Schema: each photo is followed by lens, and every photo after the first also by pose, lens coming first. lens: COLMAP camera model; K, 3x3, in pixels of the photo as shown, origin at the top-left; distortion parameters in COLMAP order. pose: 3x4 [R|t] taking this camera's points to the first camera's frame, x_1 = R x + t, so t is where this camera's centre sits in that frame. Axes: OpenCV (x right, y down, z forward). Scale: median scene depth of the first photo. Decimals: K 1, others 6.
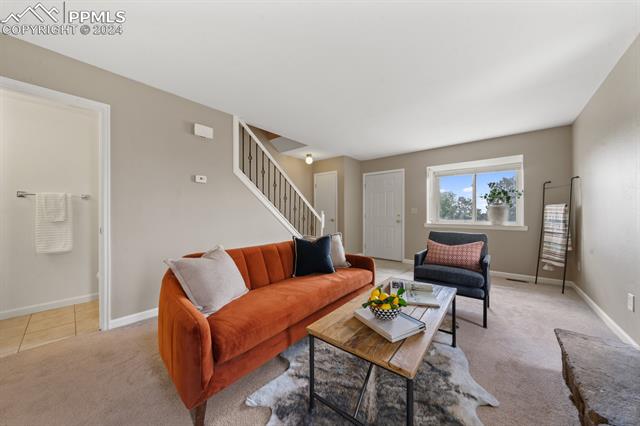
lens RADIAL K [[220.0, 0, 320.3], [0, 220.0, 213.6], [0, 0, 1]] dist [0.000042, 0.000007]
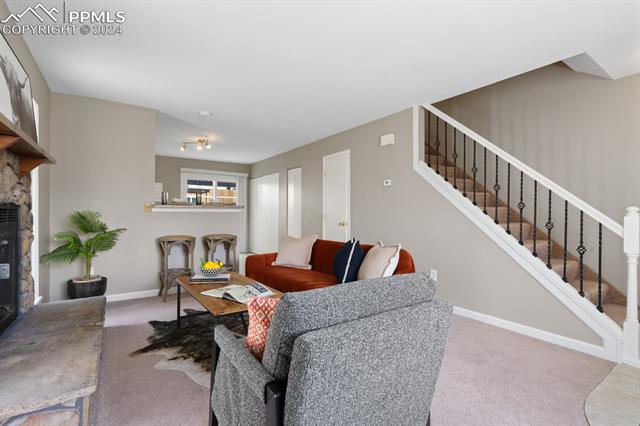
lens RADIAL K [[306.3, 0, 321.5], [0, 306.3, 216.4], [0, 0, 1]] dist [0.015965, 0.000357]
pose [[-0.262512, 0.001294, -0.964928, 0.830791], [-0.008613, 0.999956, 0.003685, 0.003493], [0.964890, 0.009278, -0.262490, 0.874413]]
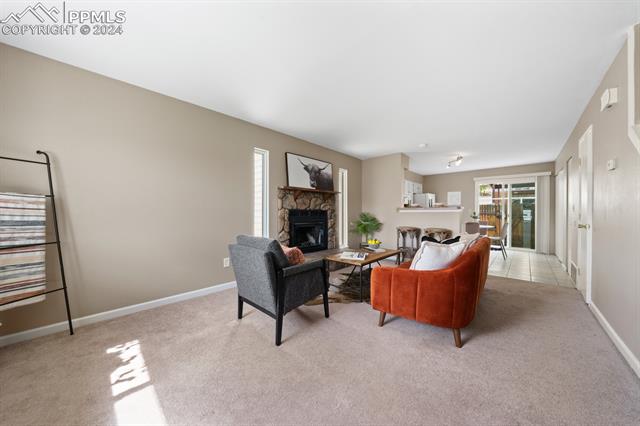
lens RADIAL K [[220.0, 0, 320.3], [0, 220.0, 213.6], [0, 0, 1]] dist [0.000042, 0.000007]
pose [[-0.998333, -0.006797, 0.057308, 0.305570], [-0.006400, 0.999954, 0.007098, 0.000874], [-0.057354, 0.006720, -0.998331, 1.436276]]
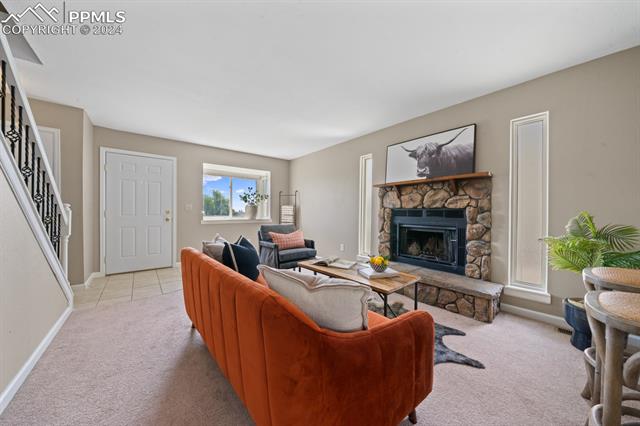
lens RADIAL K [[220.0, 0, 320.3], [0, 220.0, 213.6], [0, 0, 1]] dist [0.000042, 0.000007]
pose [[0.173071, -0.008943, 0.984869, -0.545800], [-0.004143, 0.999943, 0.009808, 0.003793], [-0.984901, -0.005778, 0.173024, 0.436191]]
